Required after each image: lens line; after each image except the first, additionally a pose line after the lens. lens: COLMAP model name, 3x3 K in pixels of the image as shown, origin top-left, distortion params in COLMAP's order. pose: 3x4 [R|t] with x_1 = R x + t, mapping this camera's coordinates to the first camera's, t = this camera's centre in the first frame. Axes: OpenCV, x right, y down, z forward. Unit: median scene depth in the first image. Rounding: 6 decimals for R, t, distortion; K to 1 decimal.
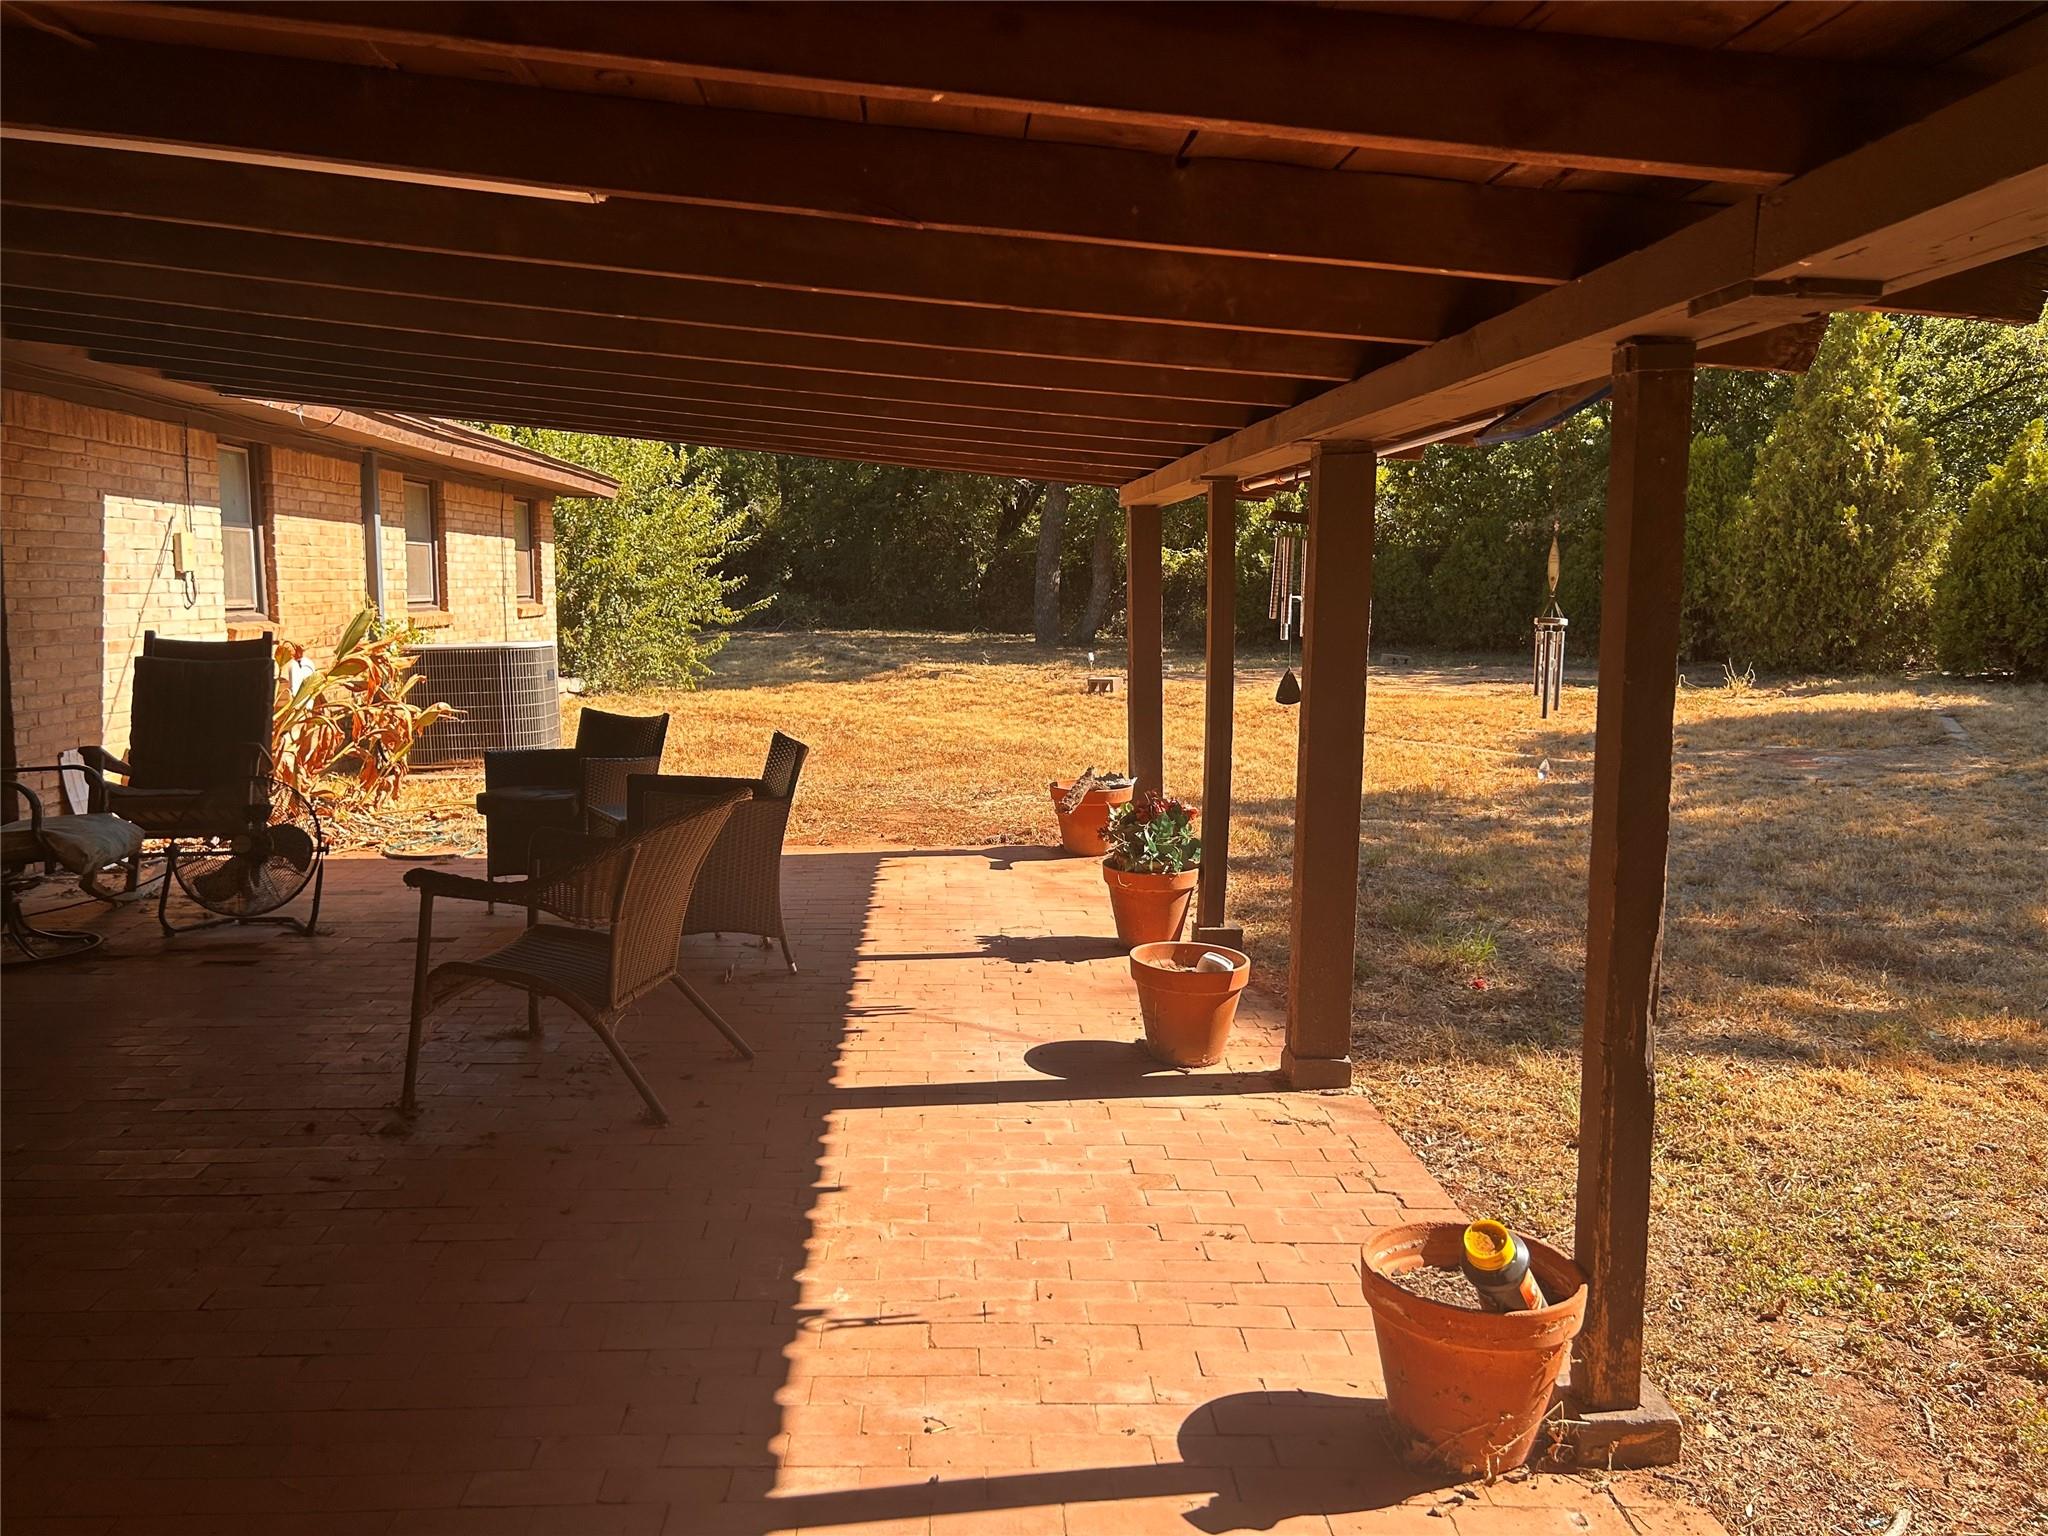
lens RADIAL K [[1548.8, 0, 1028.7], [0, 1548.8, 761.7], [0, 0, 1]] dist [0.065099, -0.076593]
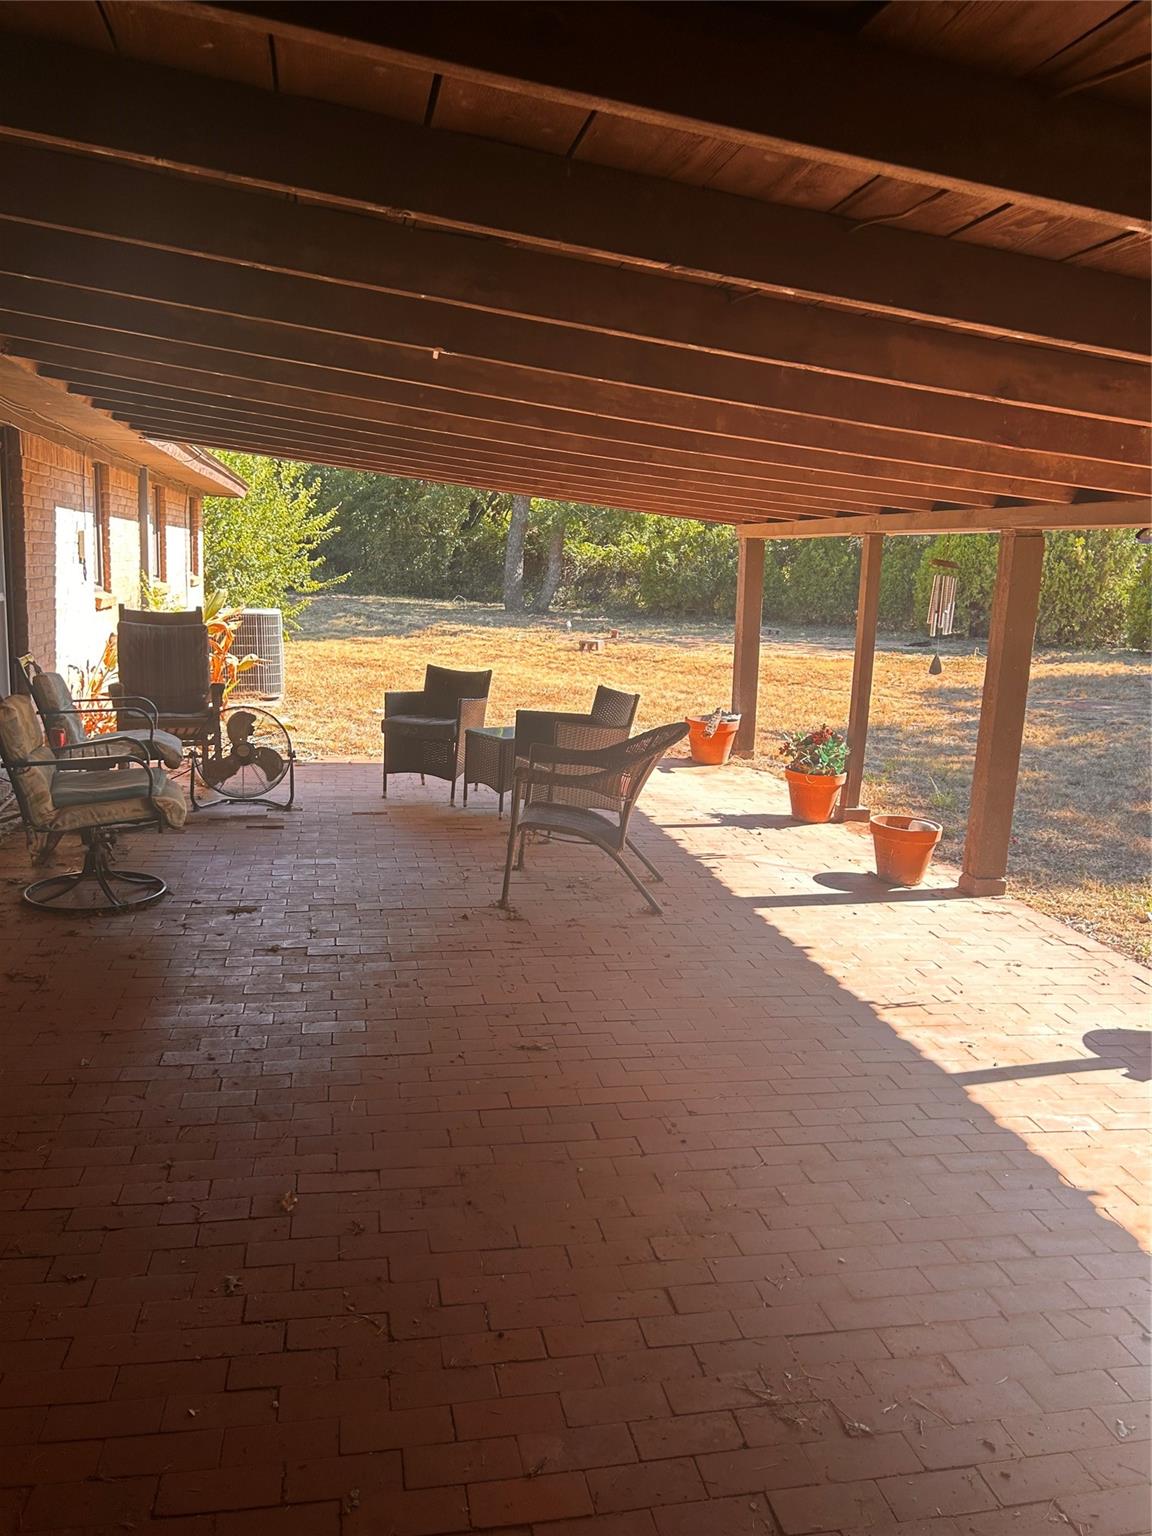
lens RADIAL K [[1161.6, 0, 570.5], [0, 1161.6, 769.3], [0, 0, 1]] dist [0.065099, -0.076593]
pose [[0.989163, 0.008340, 0.146584, -0.222757], [-0.017827, 0.997821, 0.063526, -0.004942], [-0.145734, -0.065451, 0.987156, -0.111309]]
